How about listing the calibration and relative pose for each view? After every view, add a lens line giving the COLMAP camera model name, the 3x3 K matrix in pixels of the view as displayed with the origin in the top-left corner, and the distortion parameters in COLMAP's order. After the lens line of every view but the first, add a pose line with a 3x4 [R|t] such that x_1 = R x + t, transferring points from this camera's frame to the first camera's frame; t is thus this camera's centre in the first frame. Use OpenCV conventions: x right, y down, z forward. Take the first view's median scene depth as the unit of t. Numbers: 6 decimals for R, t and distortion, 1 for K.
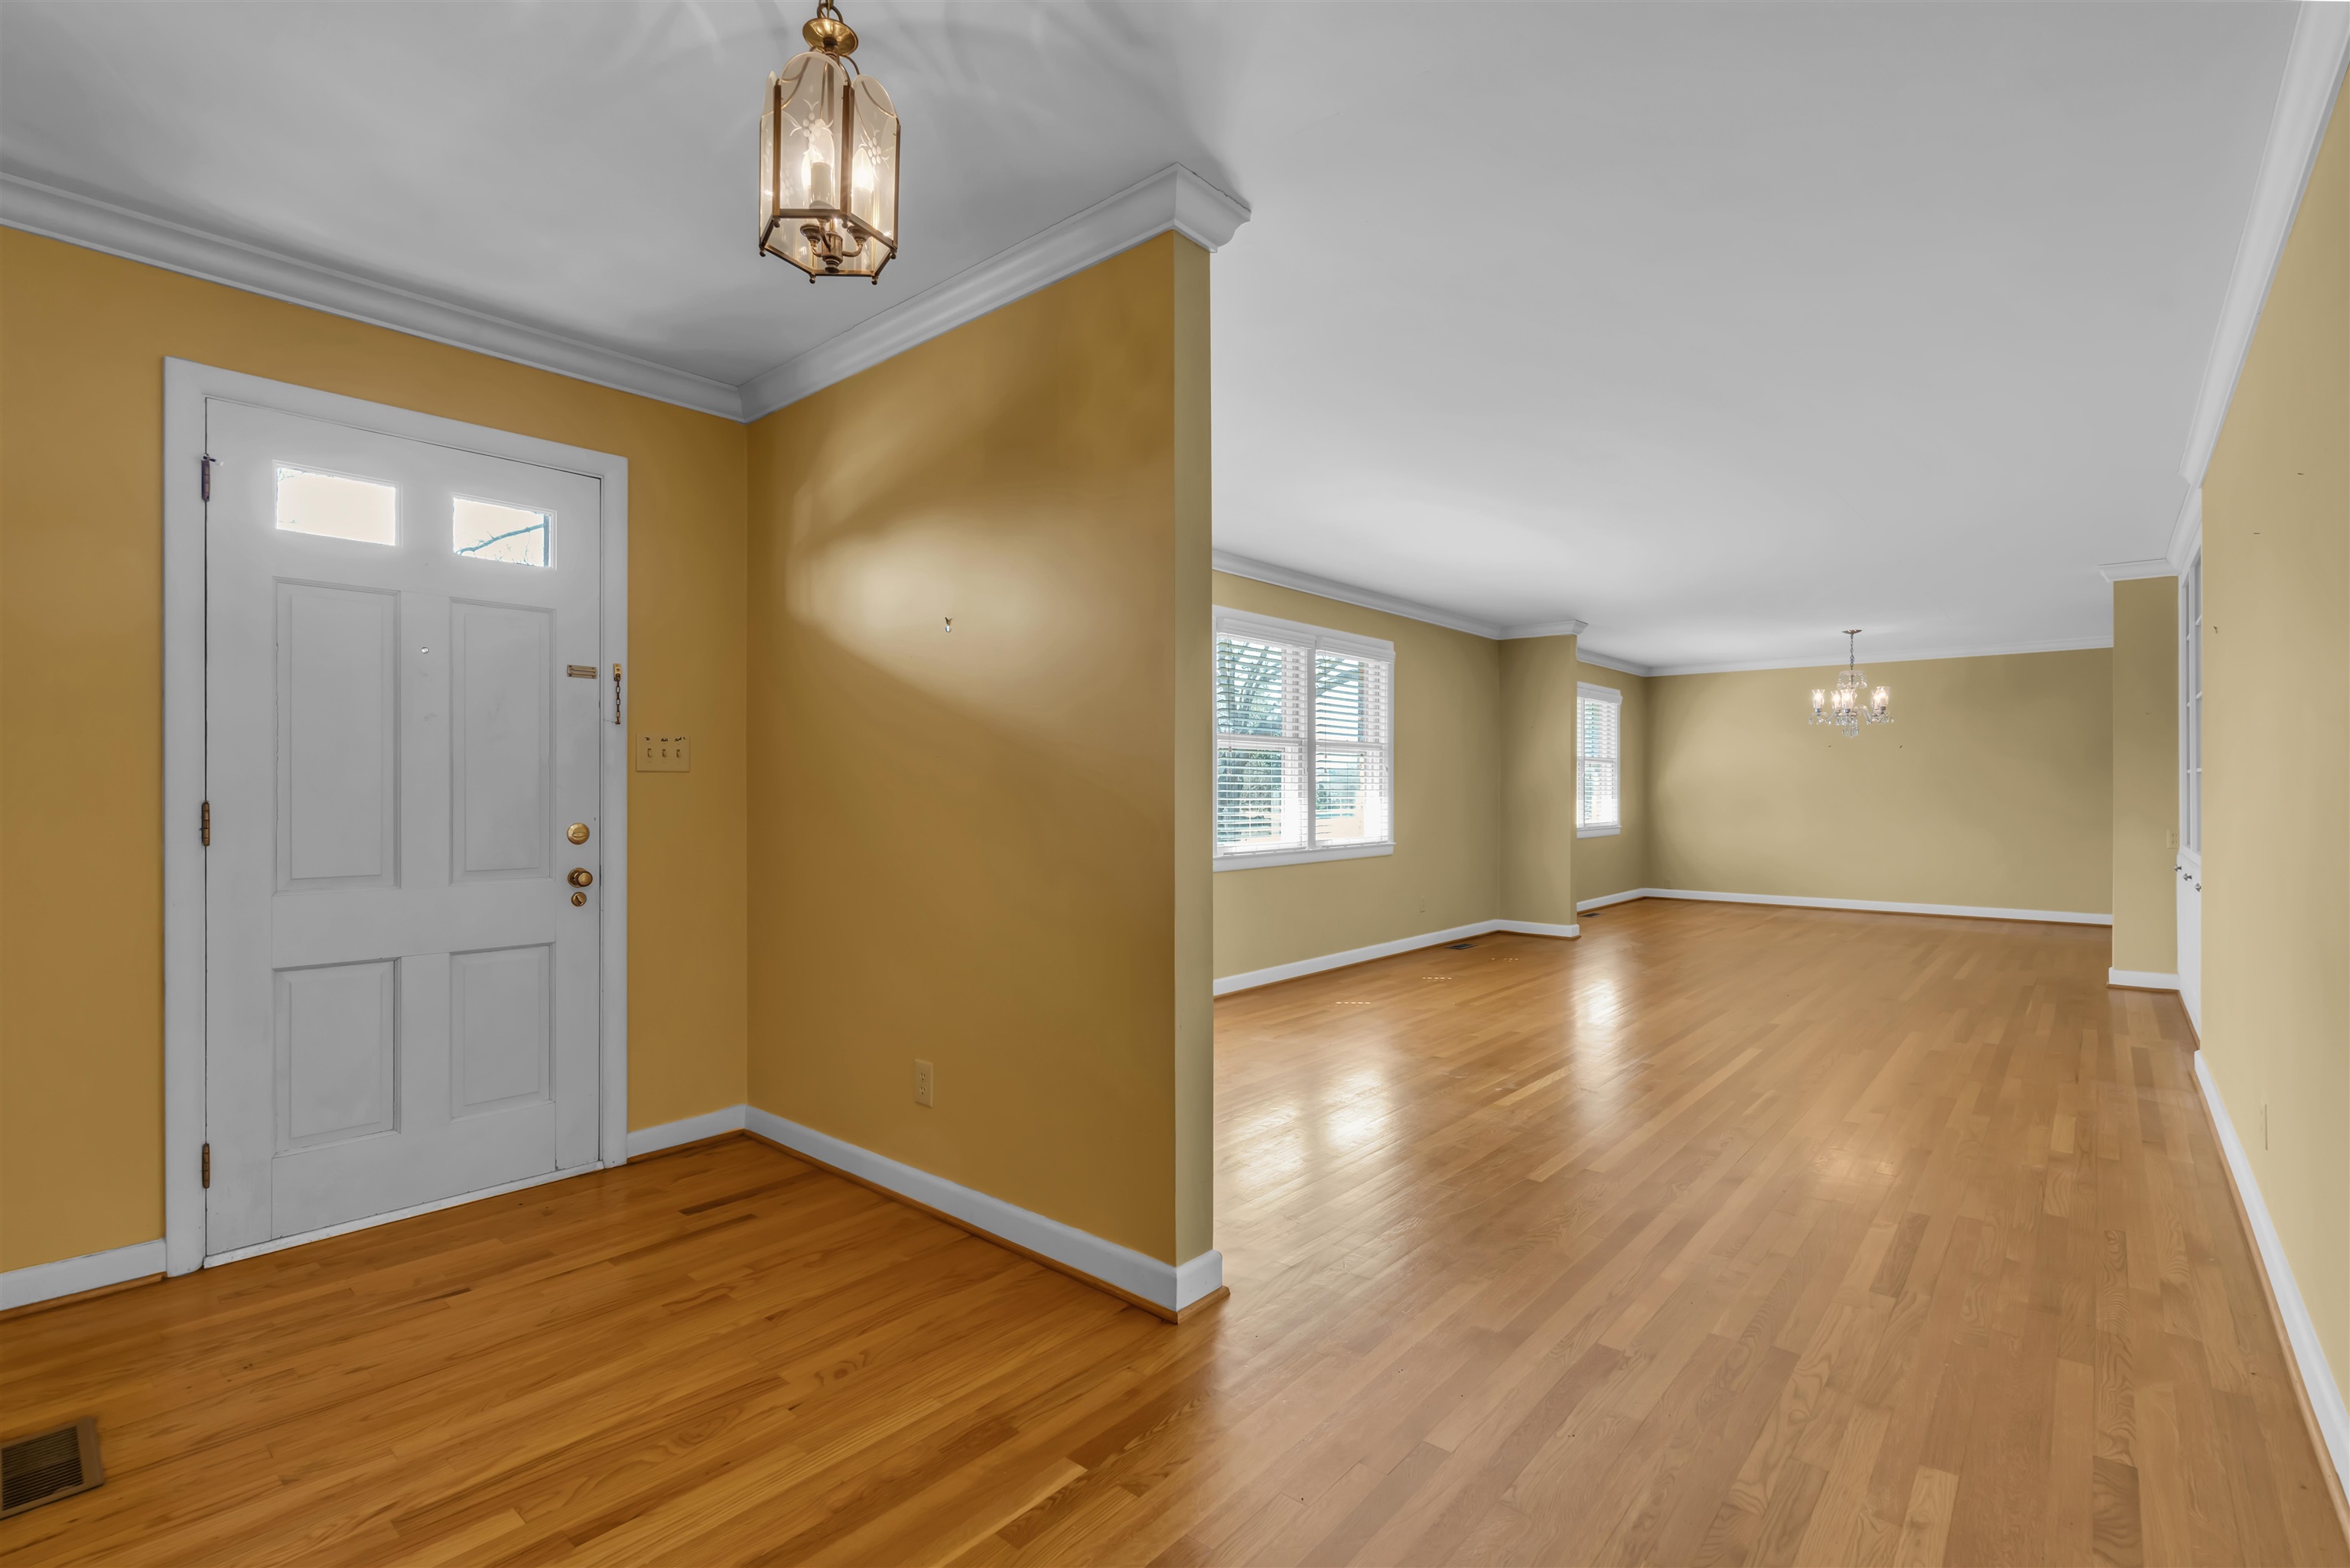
lens RADIAL K [[1096.0, 0, 1175.0], [0, 1096.0, 784.0], [0, 0, 1]] dist [0.004079, 0.000816]
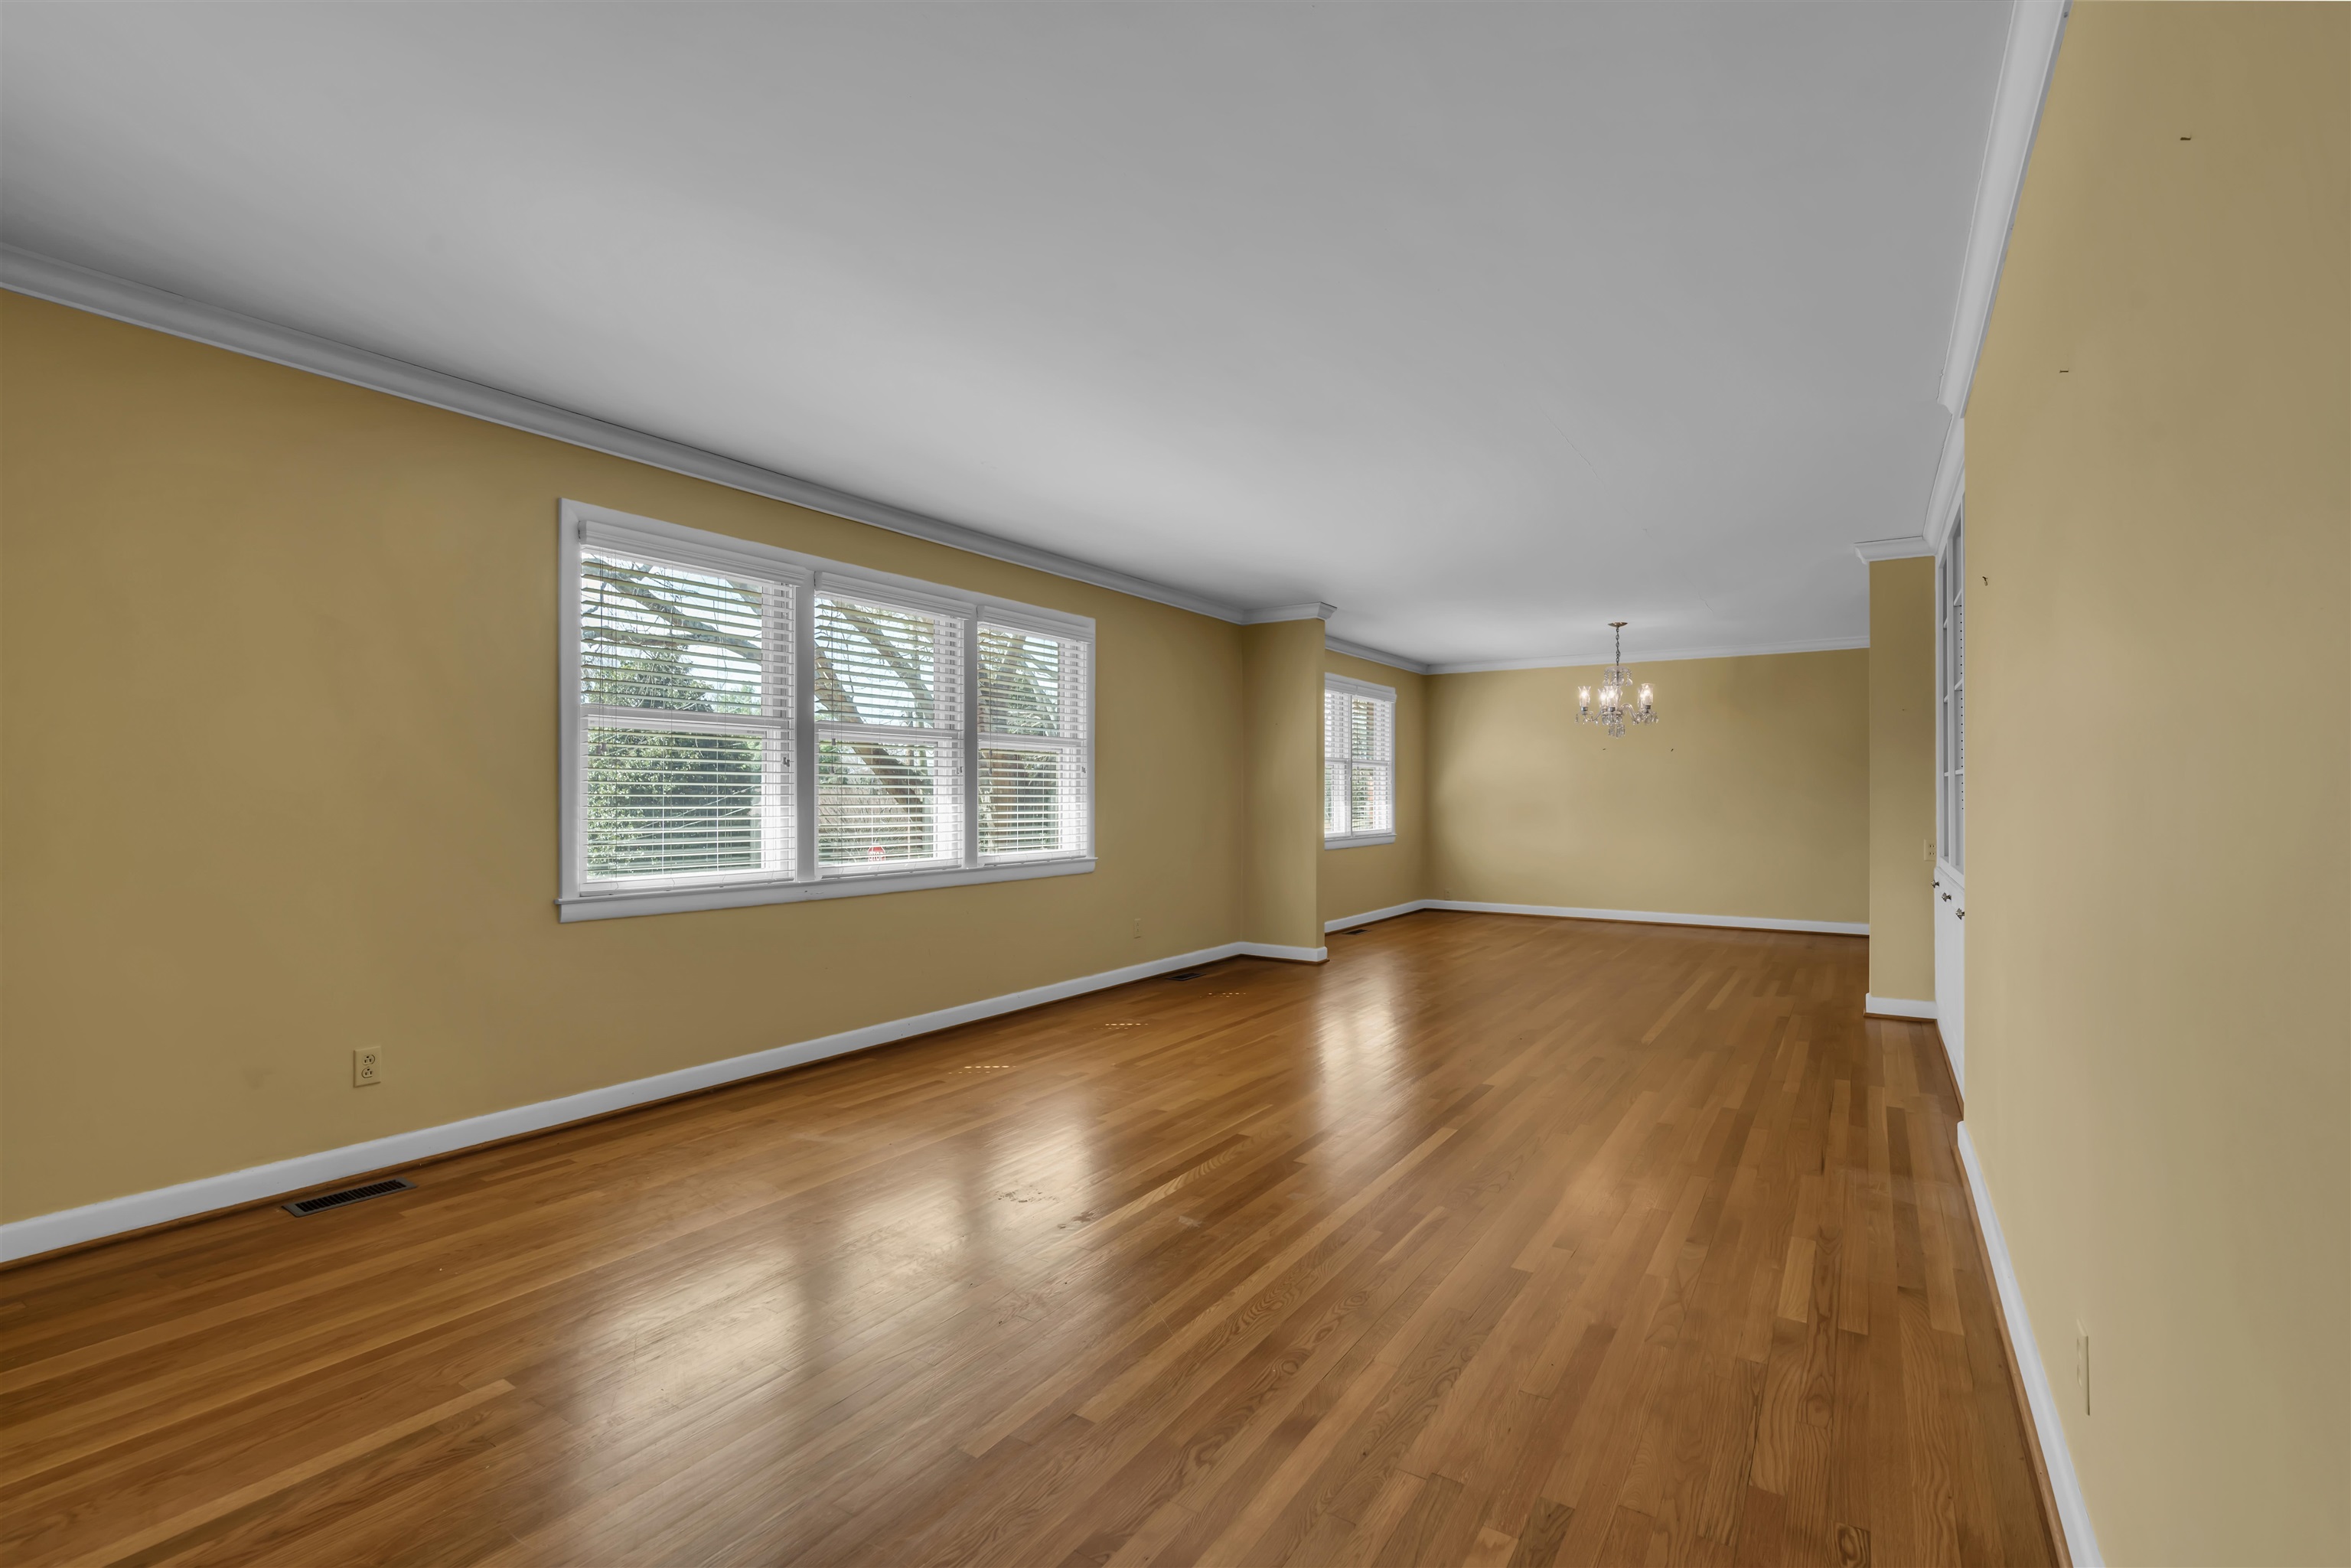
lens RADIAL K [[1080.6, 0, 1167.8], [0, 1080.6, 784.4], [0, 0, 1]] dist [-0.003704, 0.000506]
pose [[0.992241, 0.001826, 0.124314, 0.169907], [-0.001262, 0.999989, -0.004612, 0.001596], [-0.124321, 0.004420, 0.992232, 0.191871]]
